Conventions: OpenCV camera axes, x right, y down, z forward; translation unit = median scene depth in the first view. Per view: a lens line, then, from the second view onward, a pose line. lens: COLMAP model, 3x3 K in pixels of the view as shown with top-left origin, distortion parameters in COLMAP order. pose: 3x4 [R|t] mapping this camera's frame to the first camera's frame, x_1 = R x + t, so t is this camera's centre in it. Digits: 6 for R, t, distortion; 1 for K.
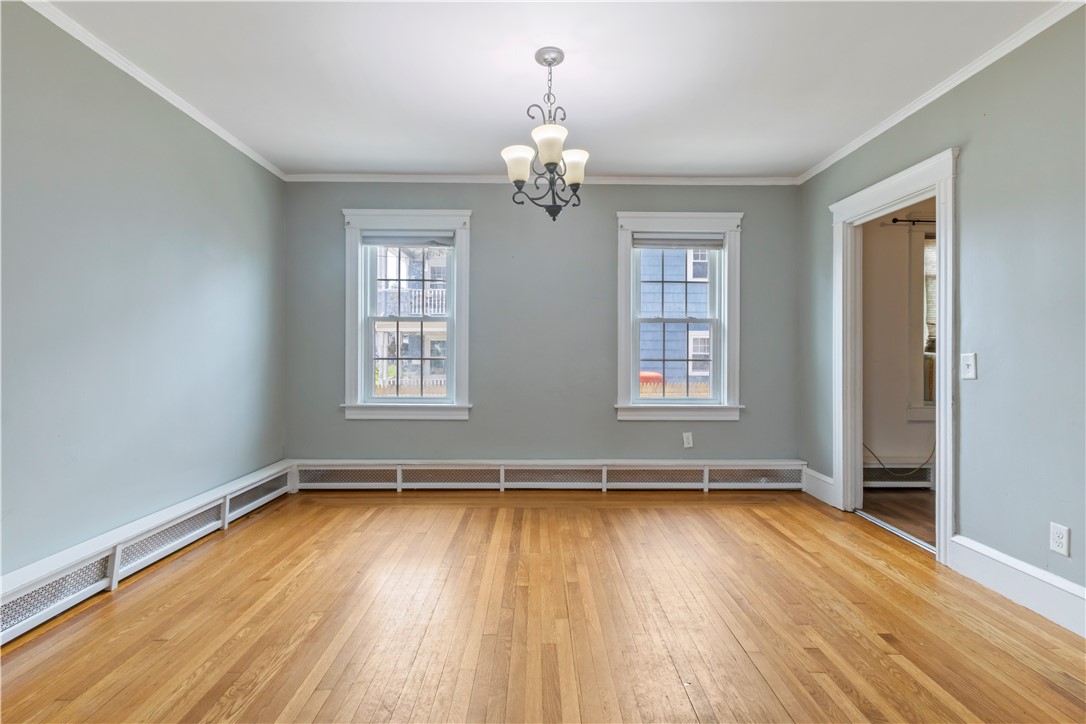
lens RADIAL K [[502.8, 0, 544.2], [0, 502.8, 355.4], [0, 0, 1]] dist [0.001007, 0.000429]
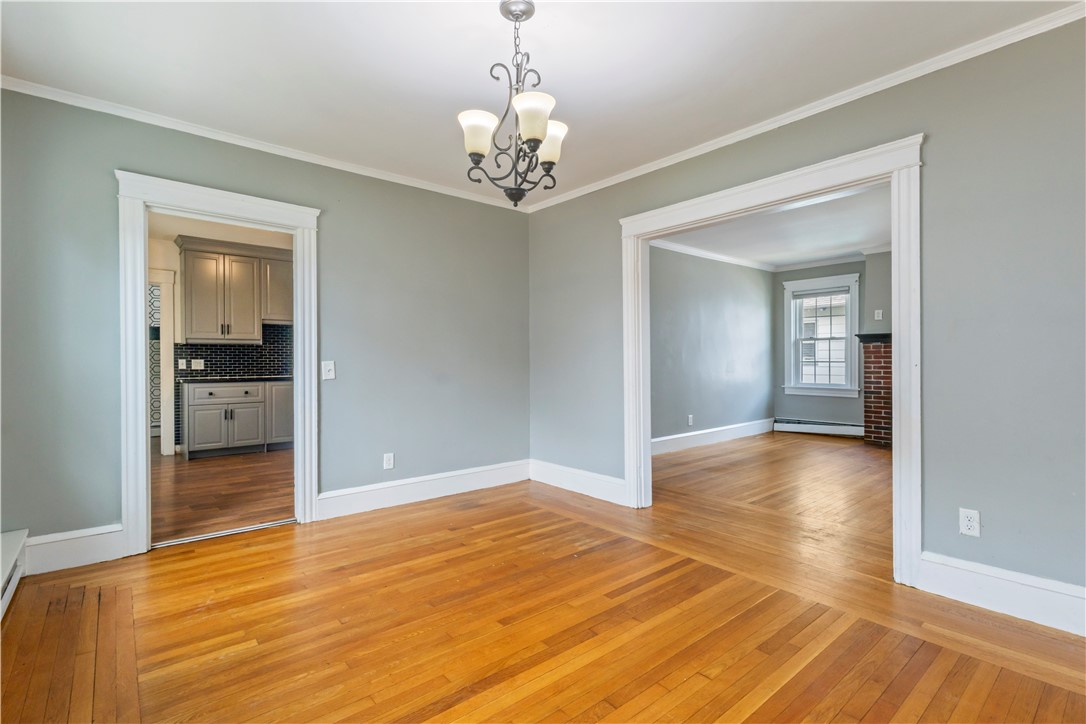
lens RADIAL K [[502.8, 0, 544.2], [0, 502.8, 355.4], [0, 0, 1]] dist [0.001007, 0.000429]
pose [[-0.623445, 0.001687, 0.781865, -0.449645], [0.000695, 0.999998, -0.001603, -0.012269], [-0.781867, -0.000456, -0.623446, 0.979974]]
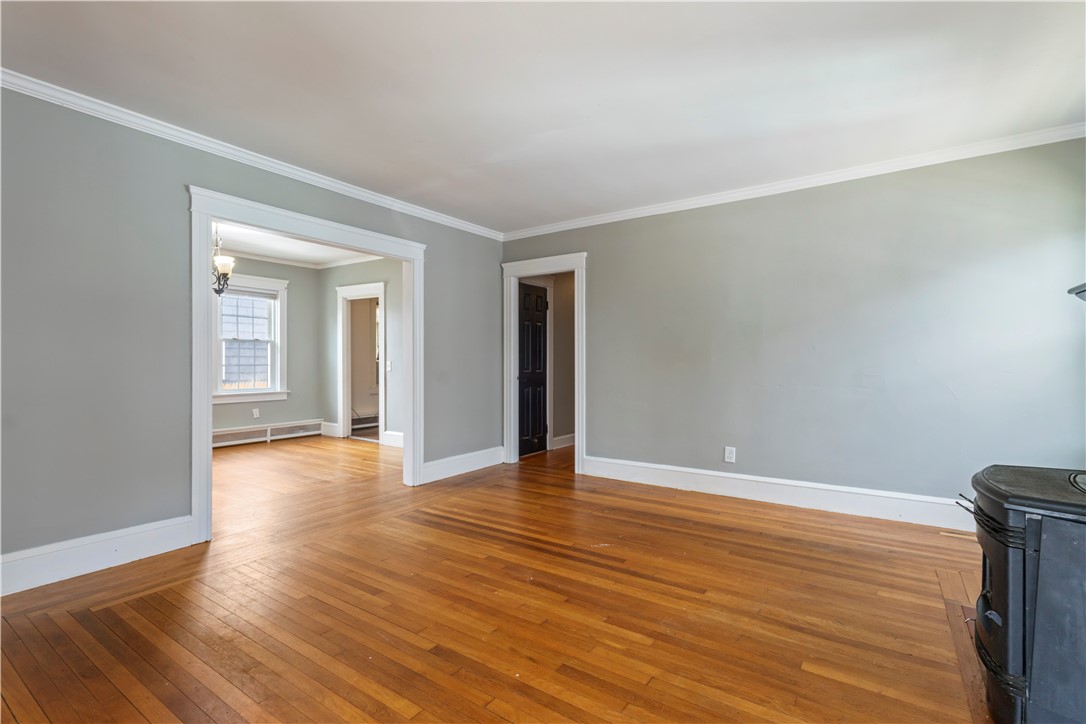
lens RADIAL K [[501.3, 0, 541.4], [0, 501.3, 366.2], [0, 0, 1]] dist [0.000113, 0.000267]
pose [[0.578609, -0.010943, 0.815531, -0.580821], [-0.000568, 0.999904, 0.013820, -0.011353], [-0.815605, -0.008459, 0.578548, -0.812153]]
